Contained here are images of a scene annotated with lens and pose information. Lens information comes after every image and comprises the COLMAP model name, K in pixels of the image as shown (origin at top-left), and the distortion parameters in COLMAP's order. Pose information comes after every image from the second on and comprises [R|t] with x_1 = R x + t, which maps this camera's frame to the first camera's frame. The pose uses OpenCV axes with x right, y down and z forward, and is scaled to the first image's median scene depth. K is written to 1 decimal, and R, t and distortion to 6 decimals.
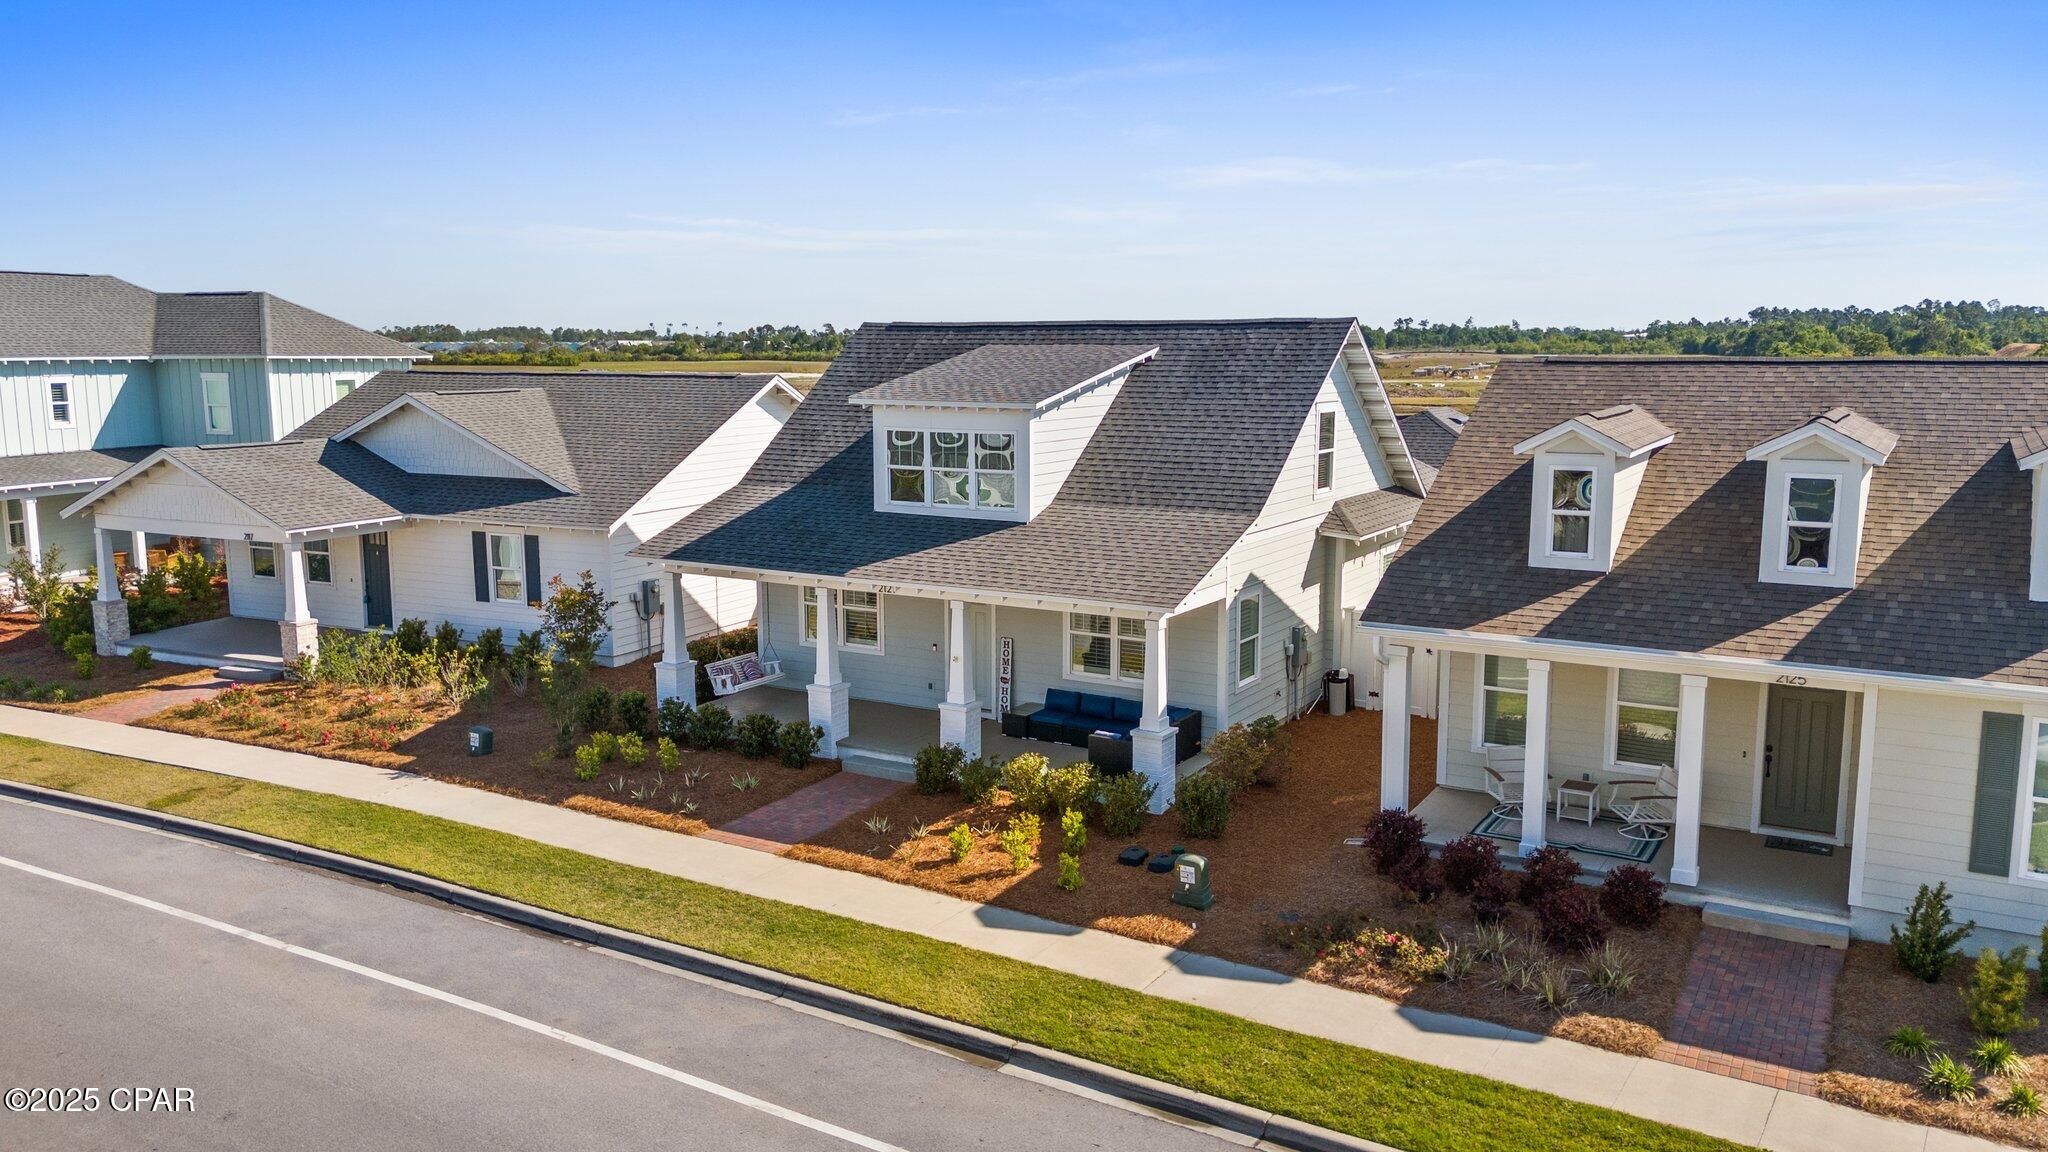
lens RADIAL K [[1486.6, 0, 1032.6], [0, 1486.6, 574.0], [0, 0, 1]] dist [0.046952, -0.030386]
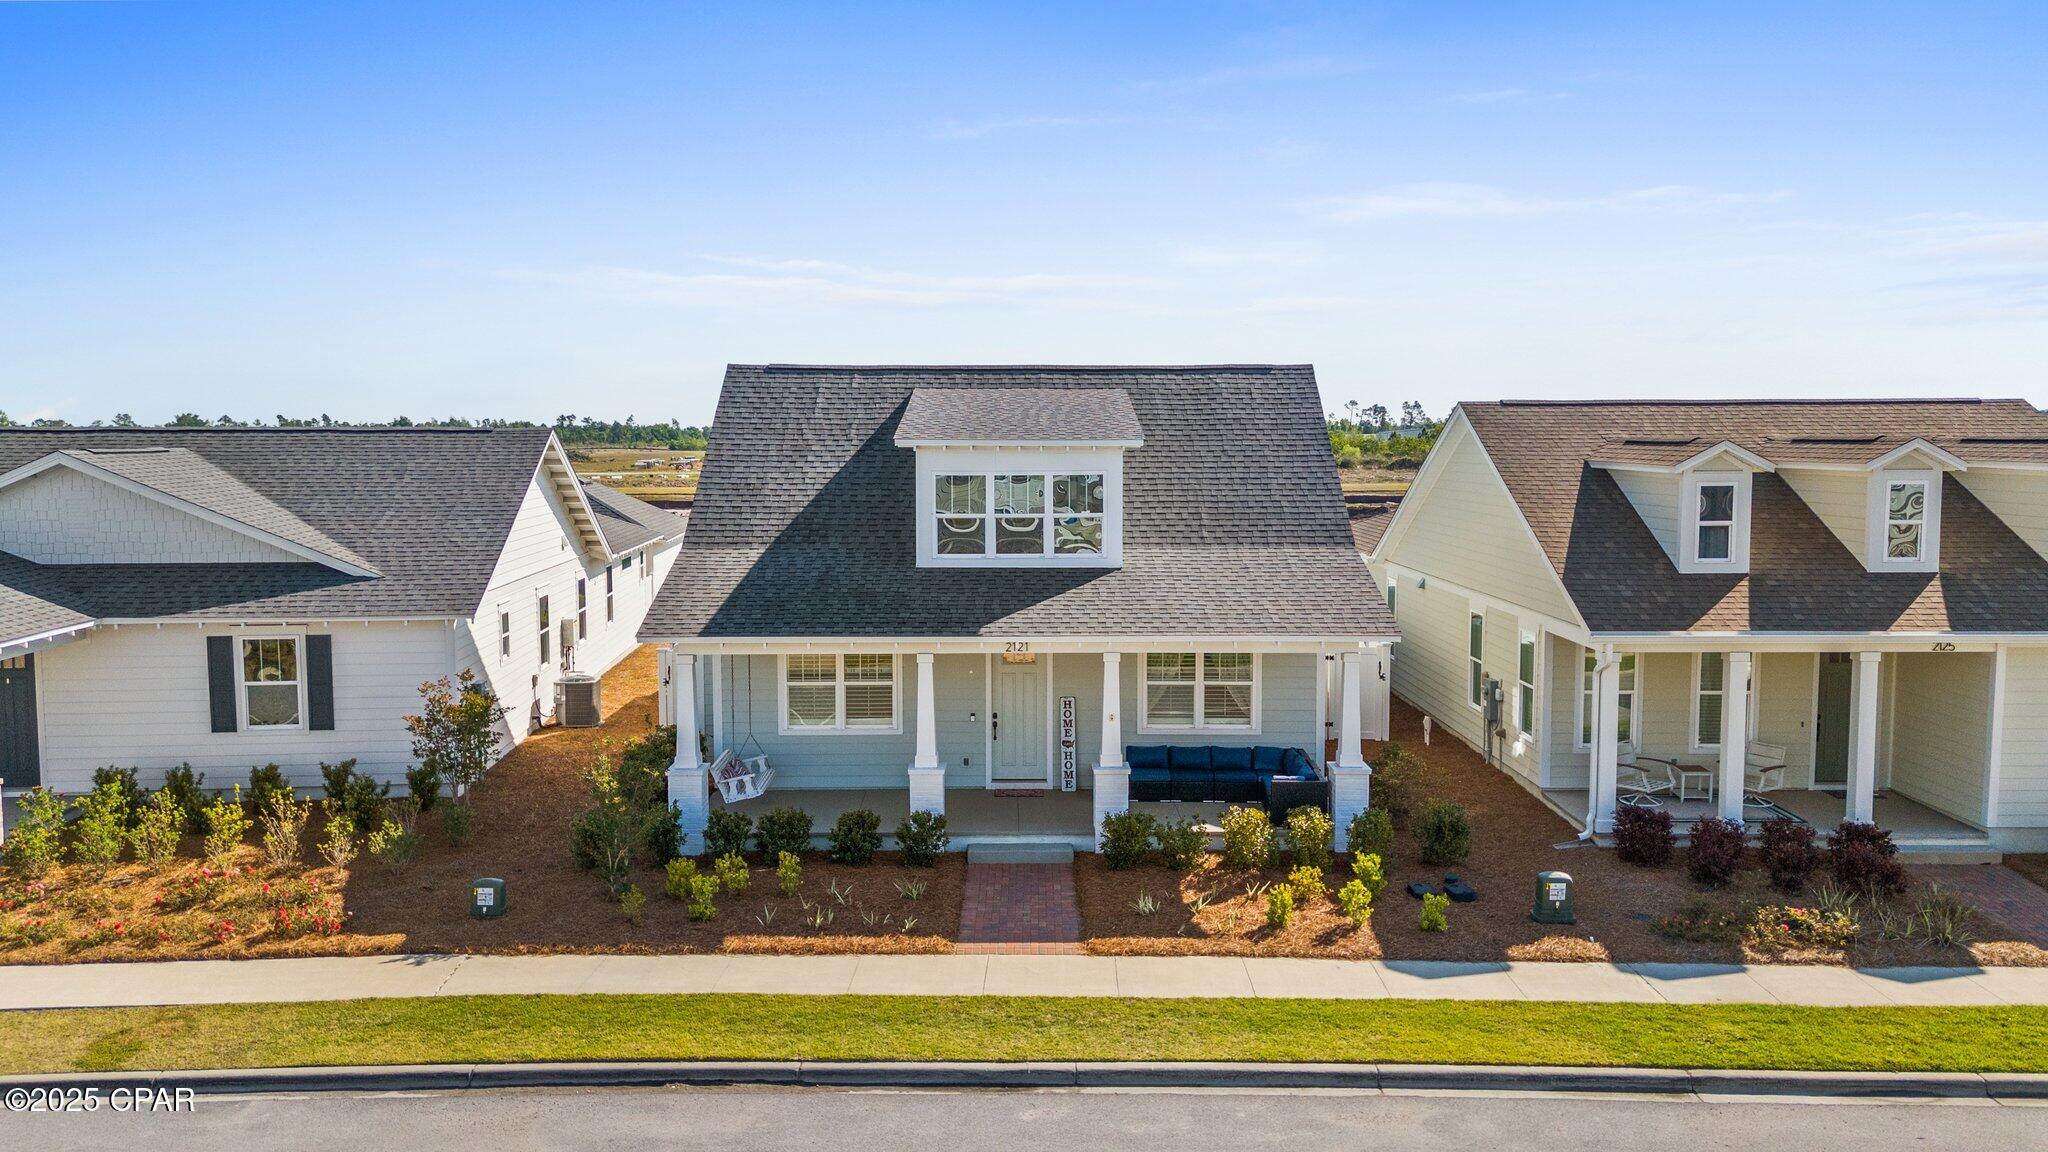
lens RADIAL K [[1486.6, 0, 1018.9], [0, 1486.6, 564.5], [0, 0, 1]] dist [0.046952, -0.030386]
pose [[0.865406, -0.043555, 0.499175, -0.590089], [0.078001, 0.995780, -0.048343, 0.004011], [-0.494963, 0.080773, 0.865152, 0.249764]]
